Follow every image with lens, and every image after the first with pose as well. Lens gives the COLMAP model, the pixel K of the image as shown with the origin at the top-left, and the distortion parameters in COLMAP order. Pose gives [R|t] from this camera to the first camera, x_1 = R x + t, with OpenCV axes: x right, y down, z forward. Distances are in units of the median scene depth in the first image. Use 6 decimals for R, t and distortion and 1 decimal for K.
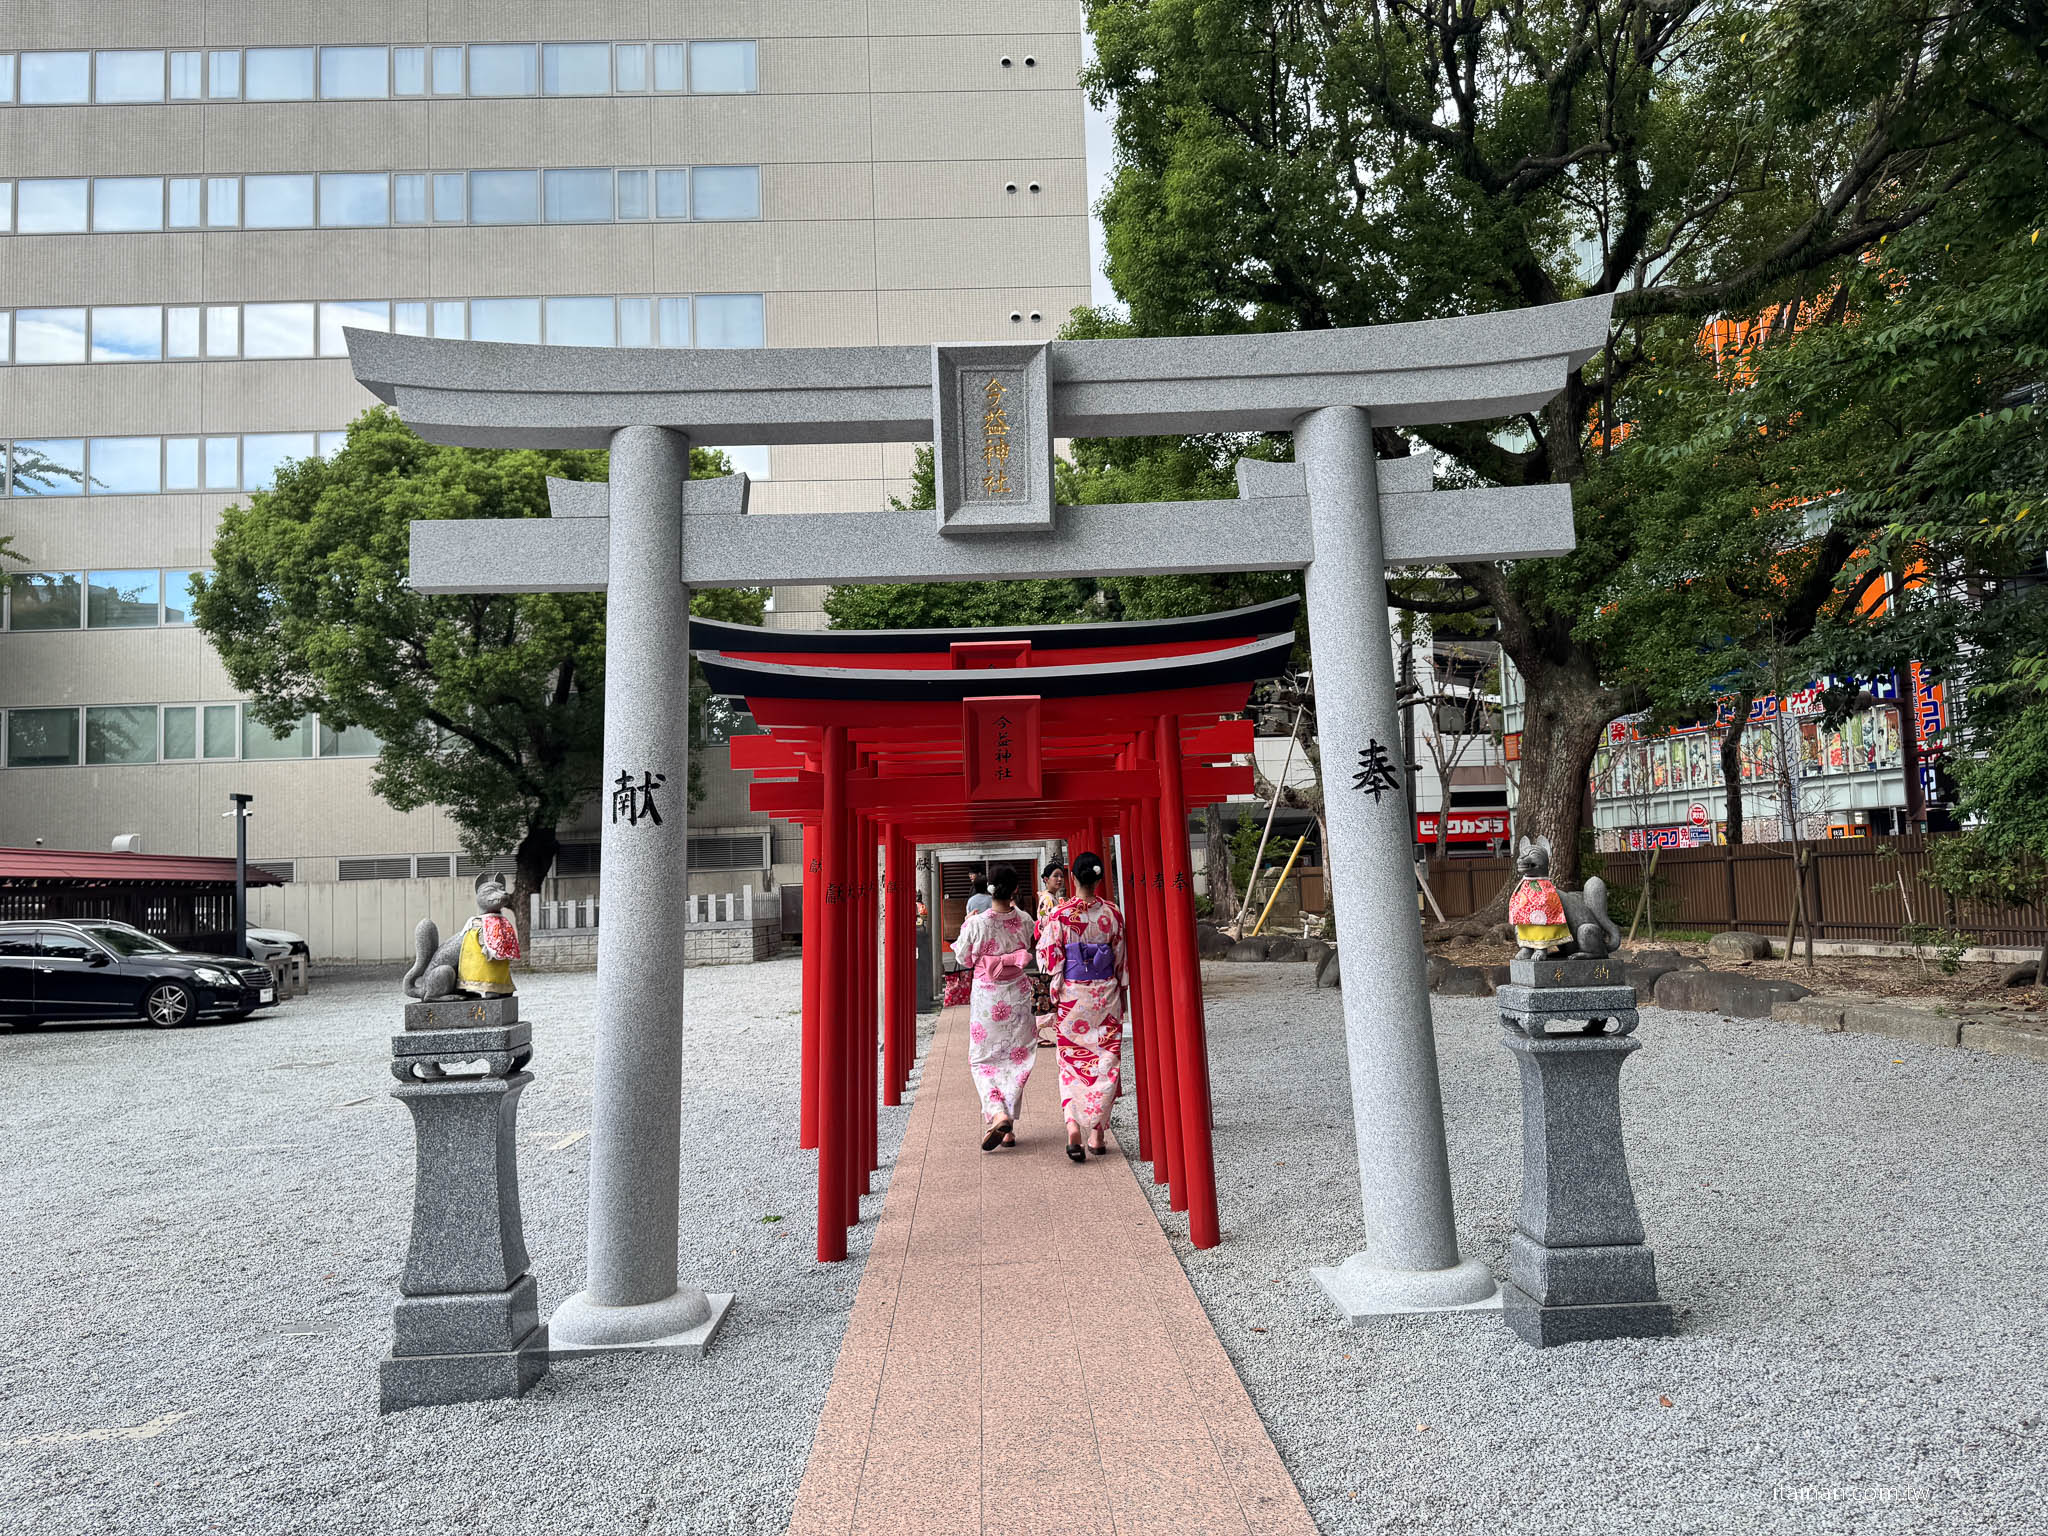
lens RADIAL K [[1436.7, 0, 1015.8], [0, 1436.7, 775.7], [0, 0, 1]] dist [0.148204, -0.260568]
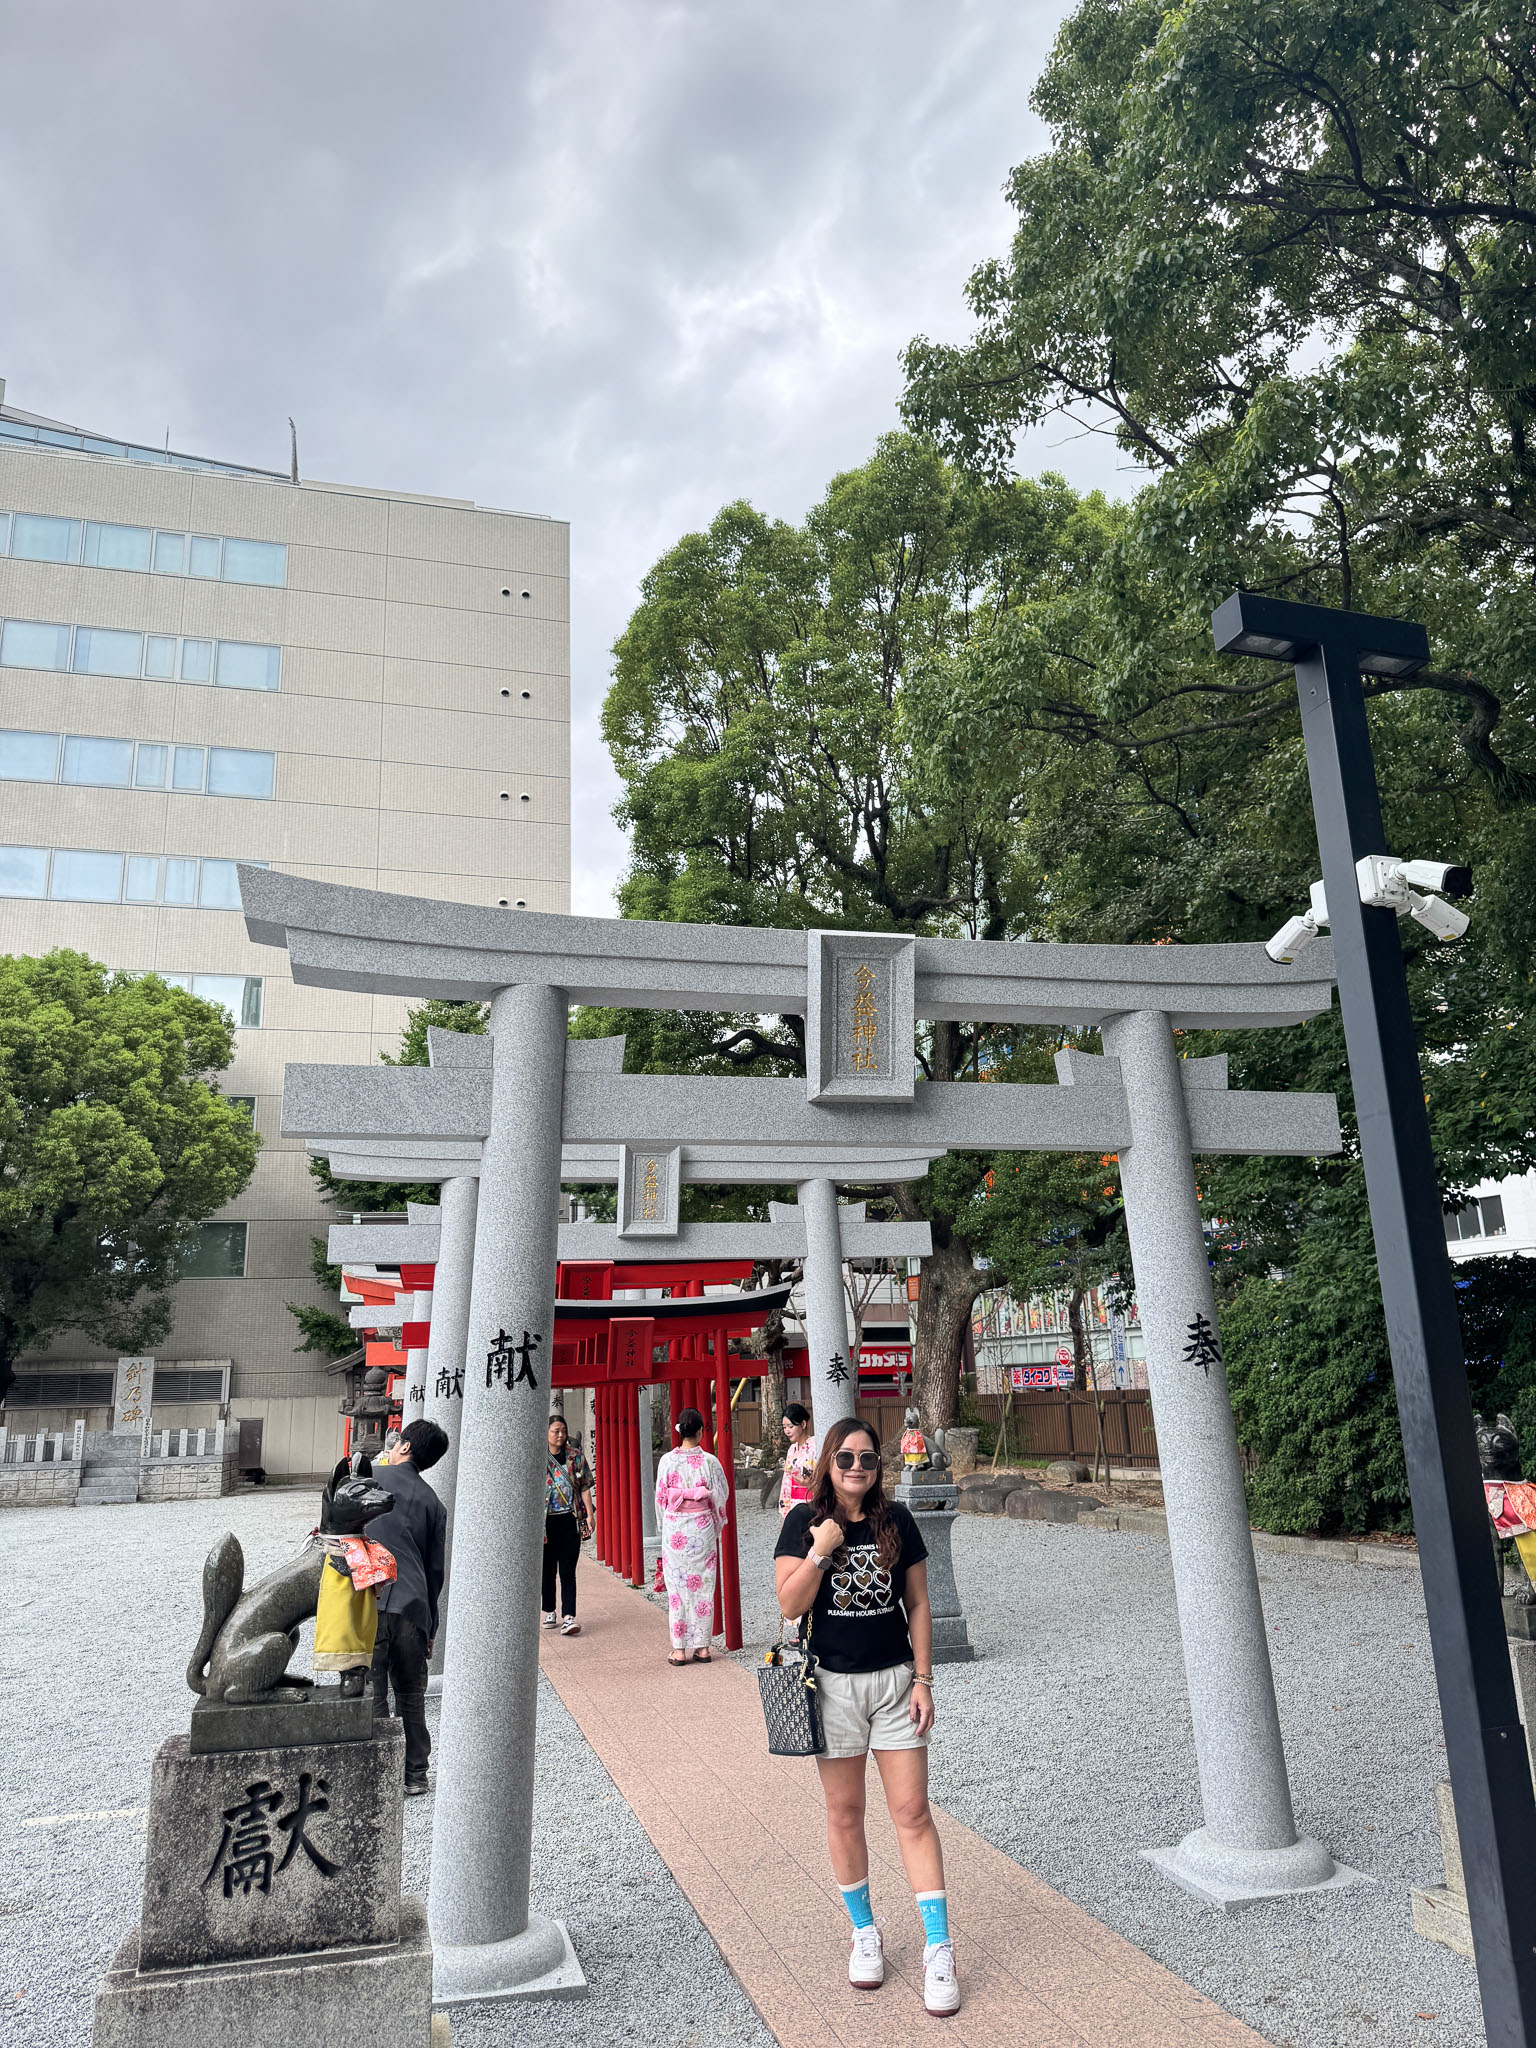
lens RADIAL K [[1436.7, 0, 768.0], [0, 1436.7, 1024.0], [0, 0, 1]] dist [0.148204, -0.260568]
pose [[0.973791, 0.064931, 0.217977, -0.074576], [-0.023360, 0.981868, -0.188120, -0.023081], [-0.226240, 0.178097, 0.957652, -0.232483]]
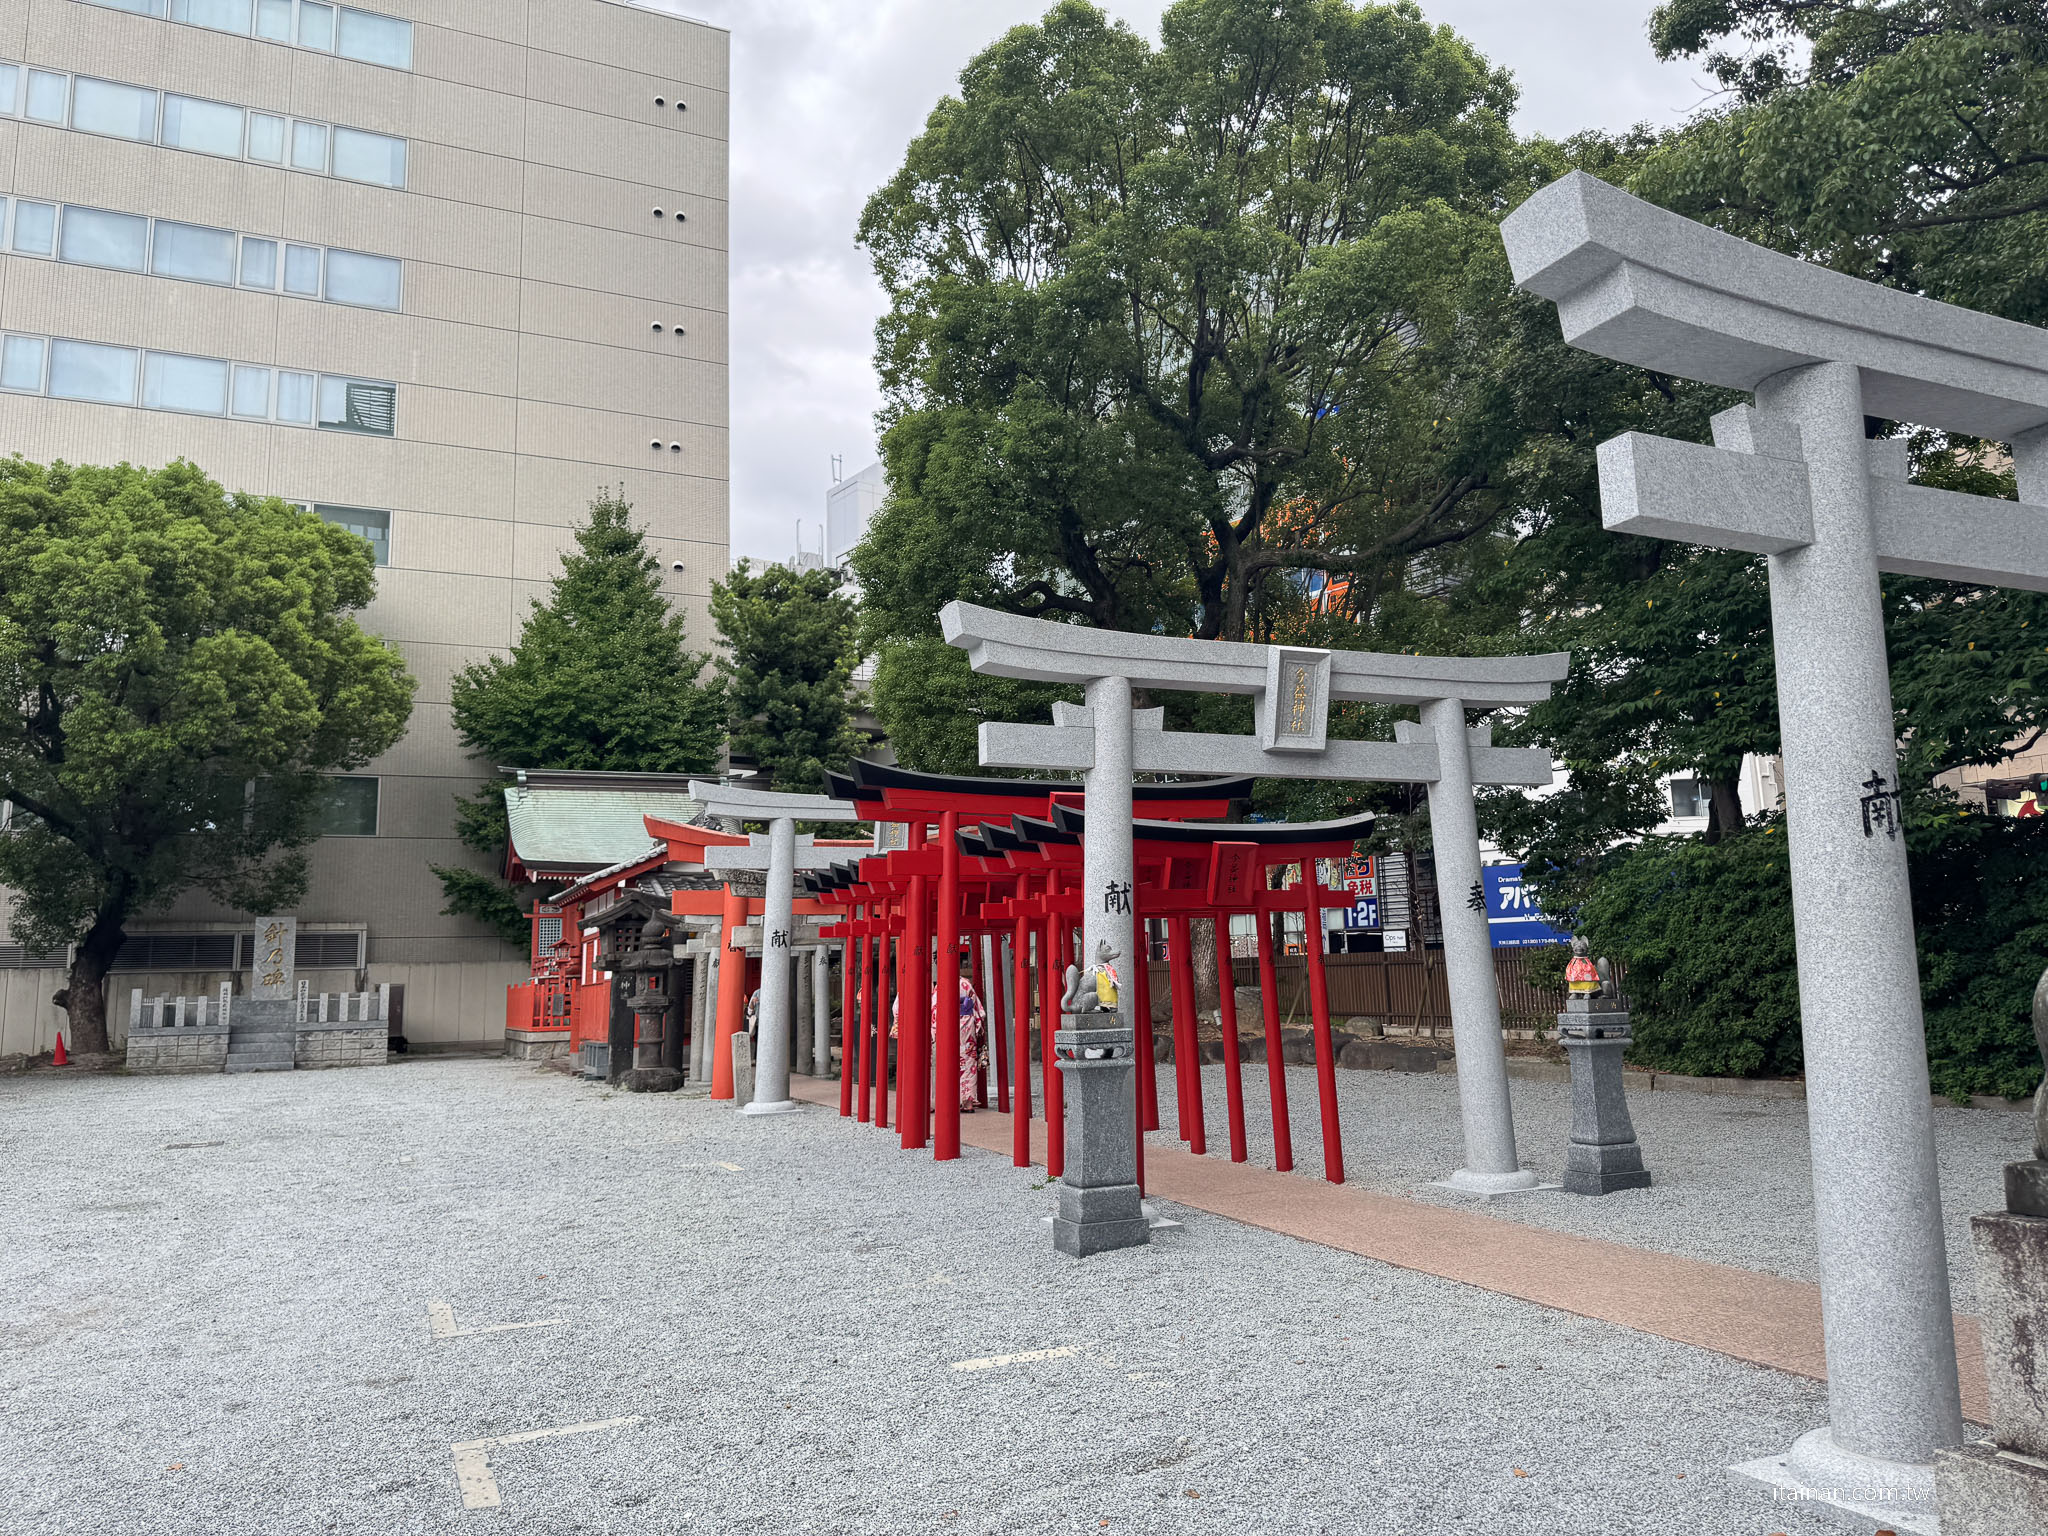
lens RADIAL K [[1443.6, 0, 1035.7], [0, 1443.6, 741.9], [0, 0, 1]] dist [0.087775, -0.109081]
pose [[0.923993, 0.075484, 0.374887, -0.243740], [-0.037996, 0.993596, -0.106411, 0.004302], [-0.380518, 0.084078, 0.920943, -0.125306]]
